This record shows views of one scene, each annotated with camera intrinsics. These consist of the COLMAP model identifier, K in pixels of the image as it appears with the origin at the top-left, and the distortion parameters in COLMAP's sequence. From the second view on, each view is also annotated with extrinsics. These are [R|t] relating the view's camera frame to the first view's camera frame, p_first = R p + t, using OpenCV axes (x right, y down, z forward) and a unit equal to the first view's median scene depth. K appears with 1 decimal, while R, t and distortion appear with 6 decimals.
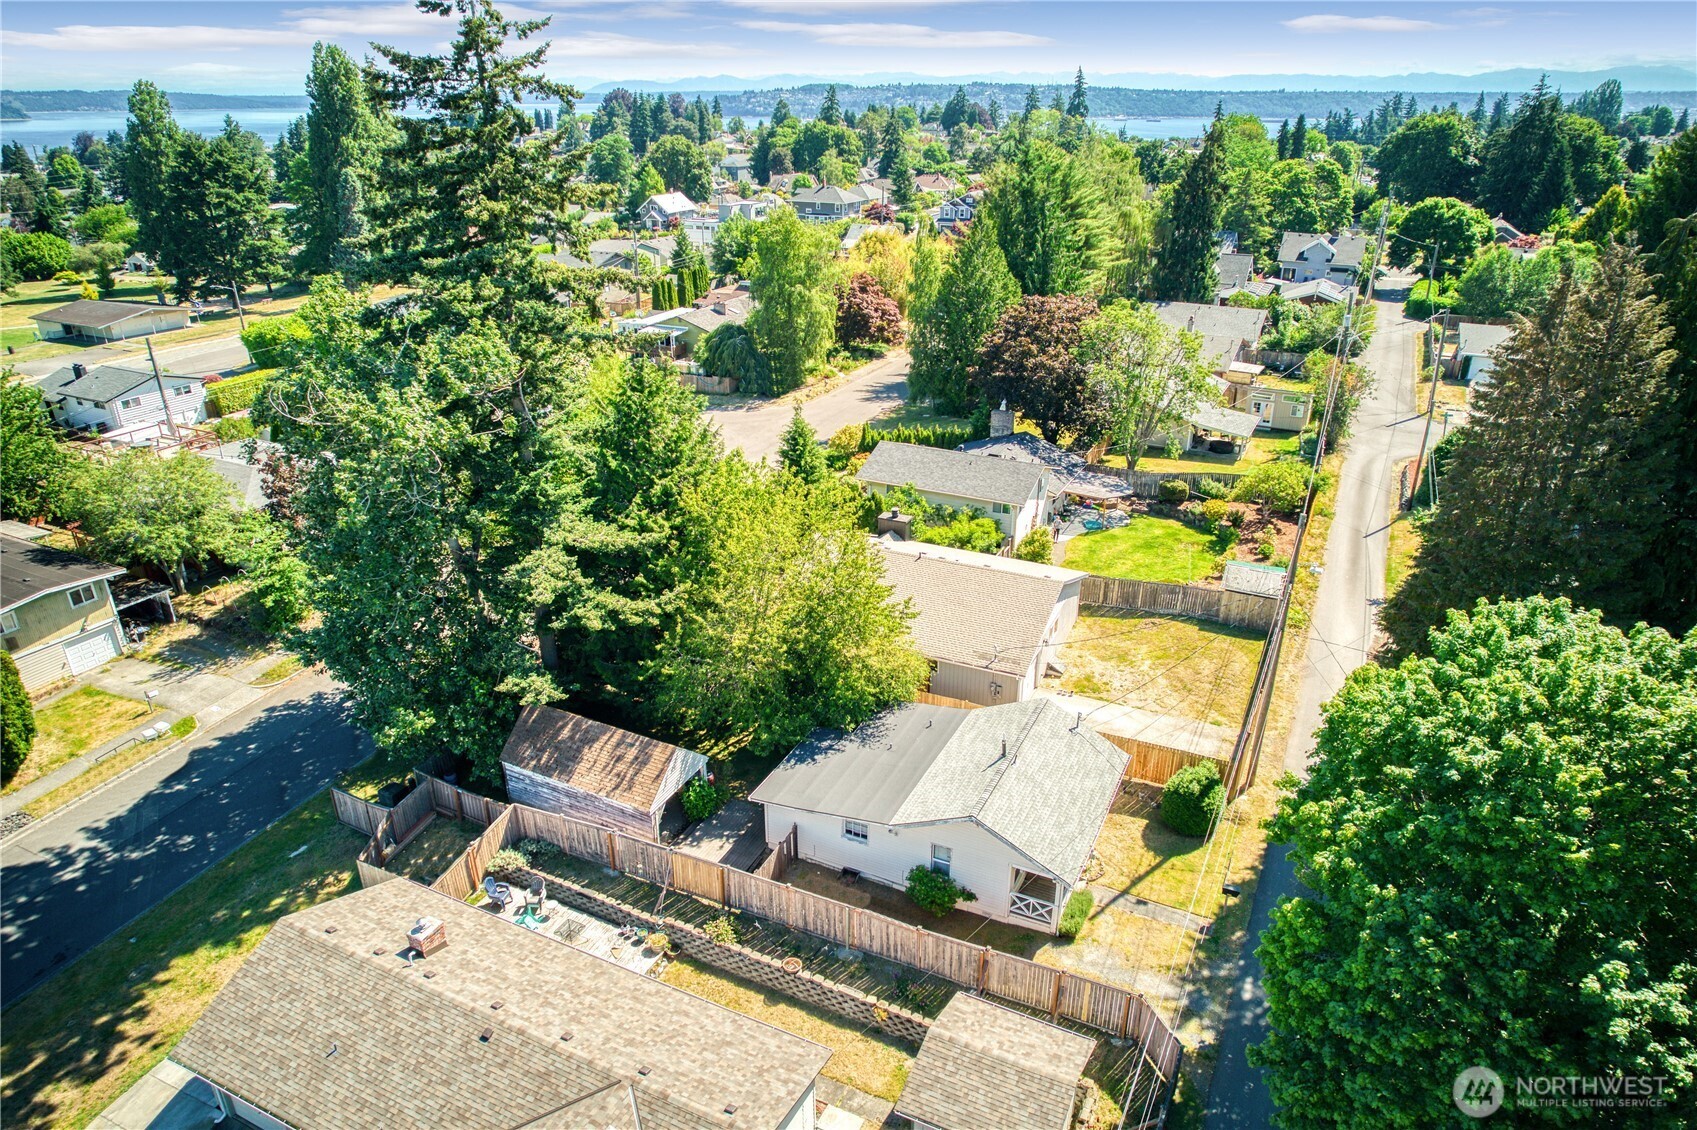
lens RADIAL K [[1089.0, 0, 848.5], [0, 1089.0, 565.0], [0, 0, 1]] dist [-0.075204, 0.075796]
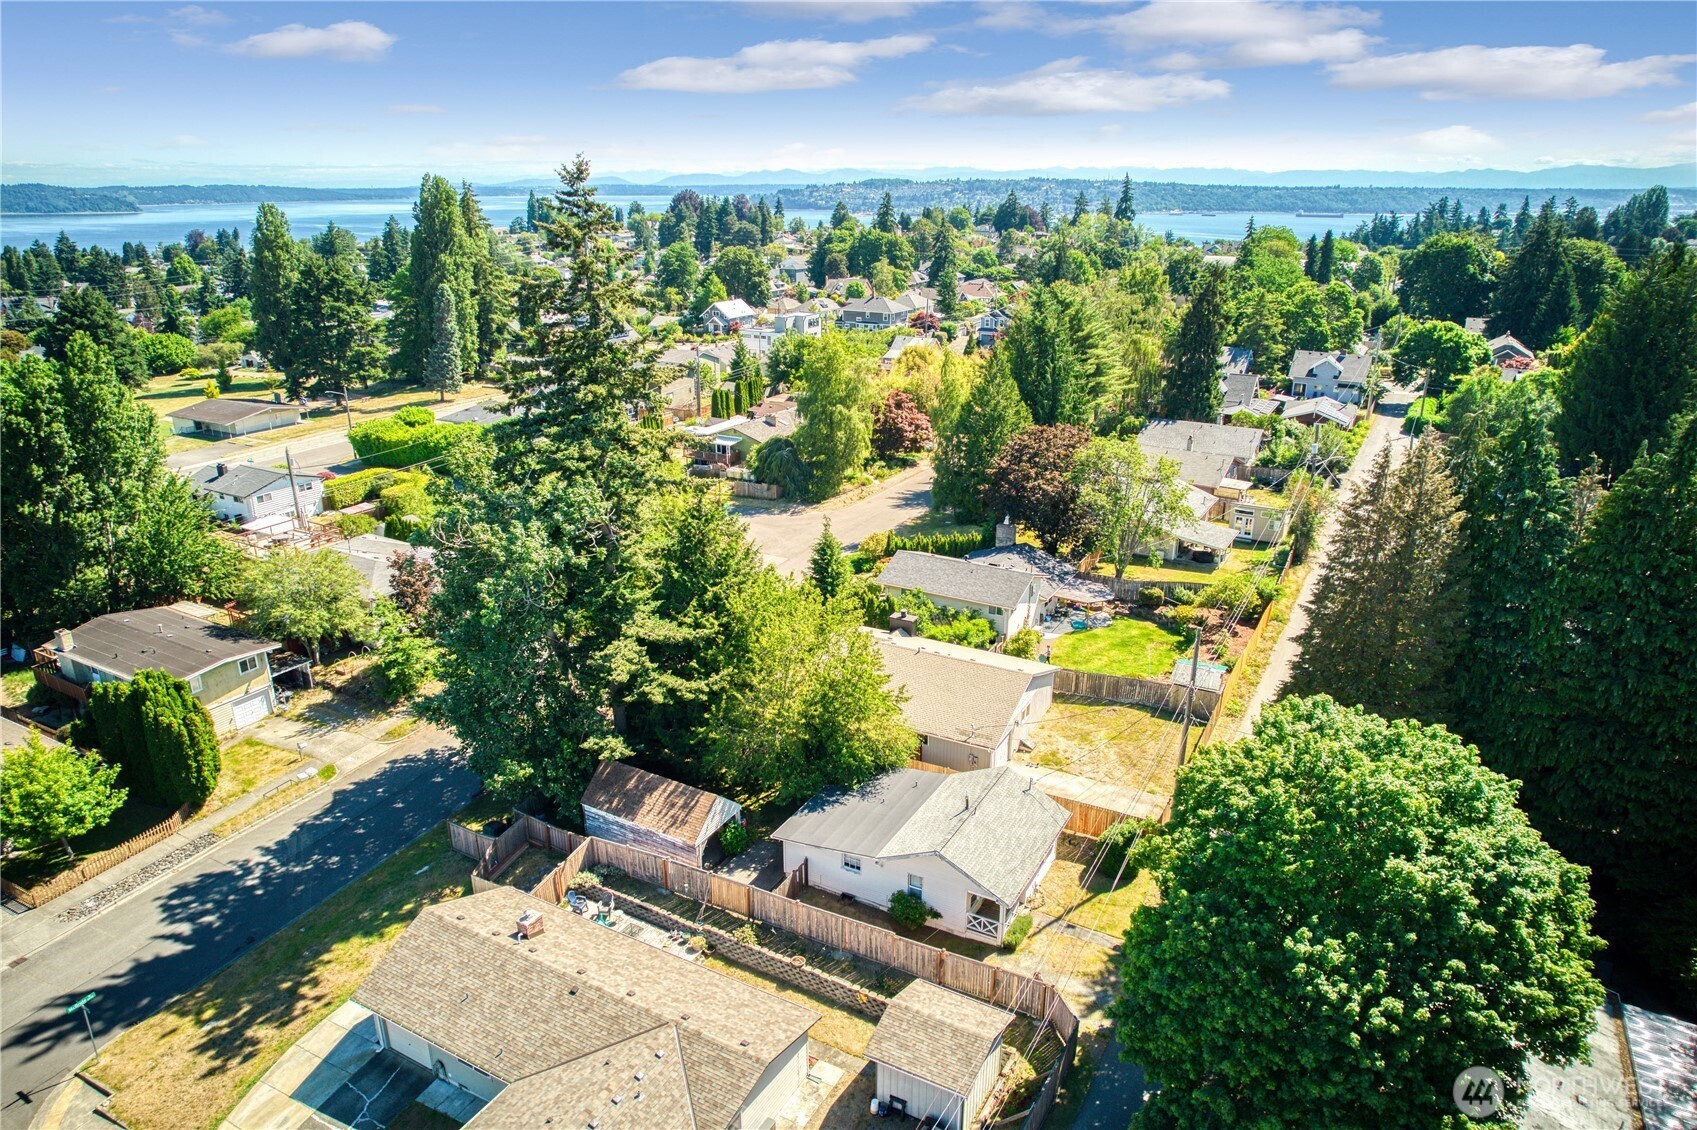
lens RADIAL K [[1089.0, 0, 848.5], [0, 1089.0, 565.0], [0, 0, 1]] dist [-0.075204, 0.075796]
pose [[0.998613, 0.019149, -0.049055, 0.035596], [-0.022813, 0.996903, -0.075261, -0.008285], [0.047462, 0.076276, 0.995957, -0.192580]]
